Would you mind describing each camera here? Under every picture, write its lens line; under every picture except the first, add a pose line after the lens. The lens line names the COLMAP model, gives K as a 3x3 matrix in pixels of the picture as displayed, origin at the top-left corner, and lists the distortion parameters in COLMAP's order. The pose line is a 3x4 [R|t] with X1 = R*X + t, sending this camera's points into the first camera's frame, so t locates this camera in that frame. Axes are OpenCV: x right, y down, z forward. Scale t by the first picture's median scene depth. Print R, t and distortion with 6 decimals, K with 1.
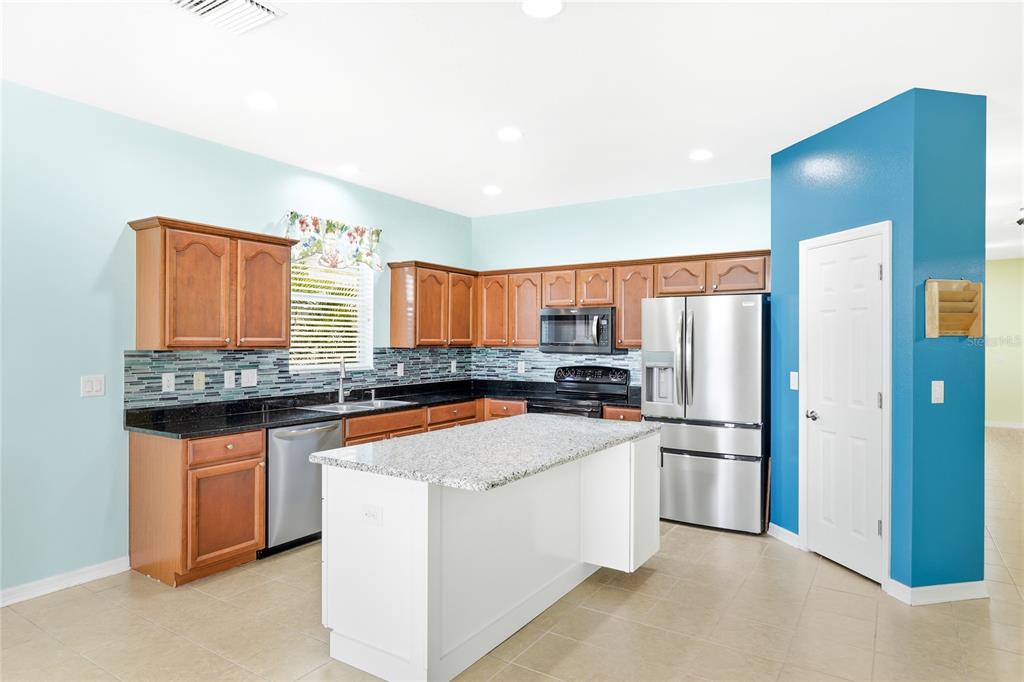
lens RADIAL K [[596.4, 0, 508.9], [0, 596.4, 340.1], [0, 0, 1]] dist [0.008753, 0.000561]
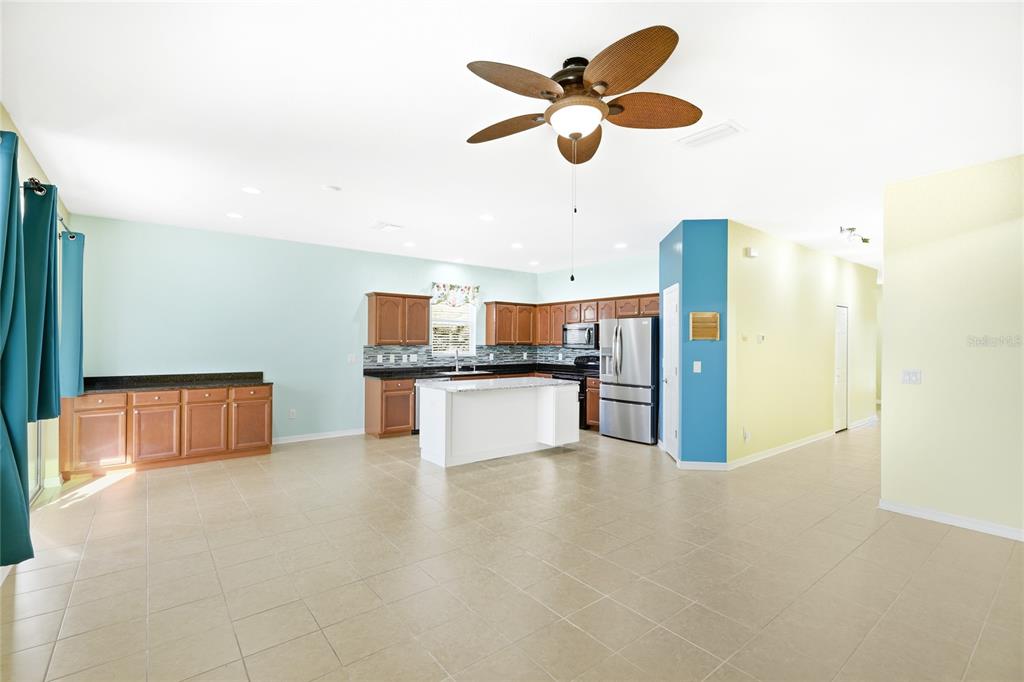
lens RADIAL K [[458.1, 0, 510.4], [0, 458.1, 335.5], [0, 0, 1]] dist [-0.004628, 0.000190]
pose [[0.948889, -0.001976, -0.315602, 0.421209], [-0.002659, 0.999895, -0.014255, 0.002191], [0.315597, 0.014366, 0.948784, -0.479782]]
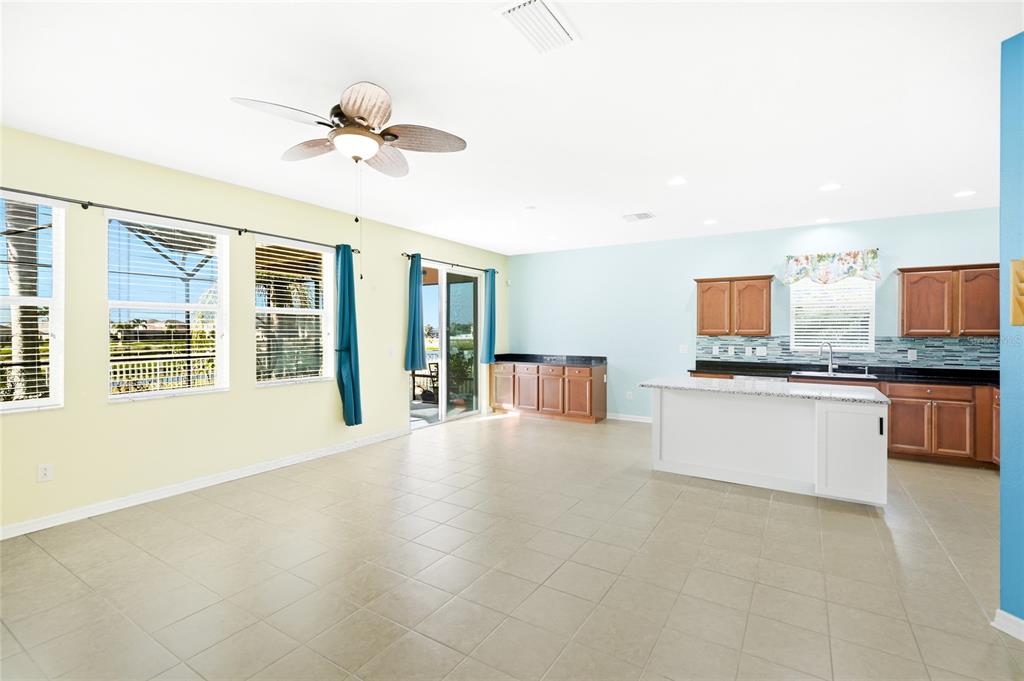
lens RADIAL K [[458.1, 0, 514.1], [0, 458.1, 339.4], [0, 0, 1]] dist [-0.004628, 0.000190]
pose [[0.024602, 0.014726, -0.999589, 0.909253], [-0.001232, 0.999891, 0.014700, 0.005774], [0.999697, 0.000870, 0.024618, 0.180552]]
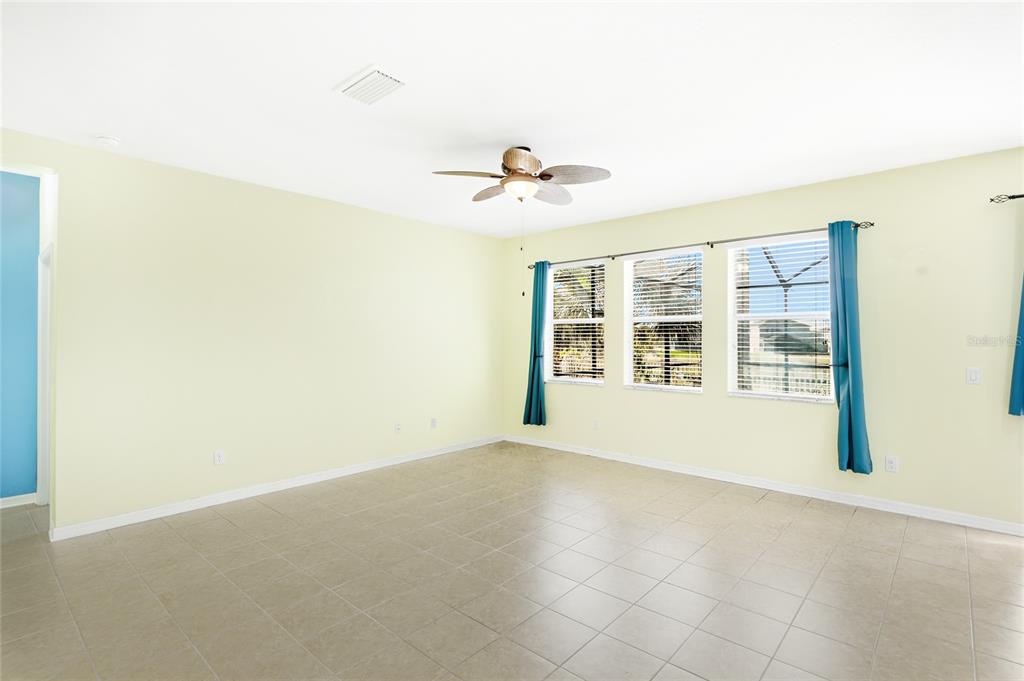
lens RADIAL K [[498.8, 0, 506.7], [0, 498.8, 342.2], [0, 0, 1]] dist [0.012313, 0.000132]
pose [[-0.988790, -0.004781, 0.149236, 0.243544], [-0.003120, 0.999931, 0.011360, -0.001139], [-0.149280, 0.010767, -0.988736, 0.770884]]
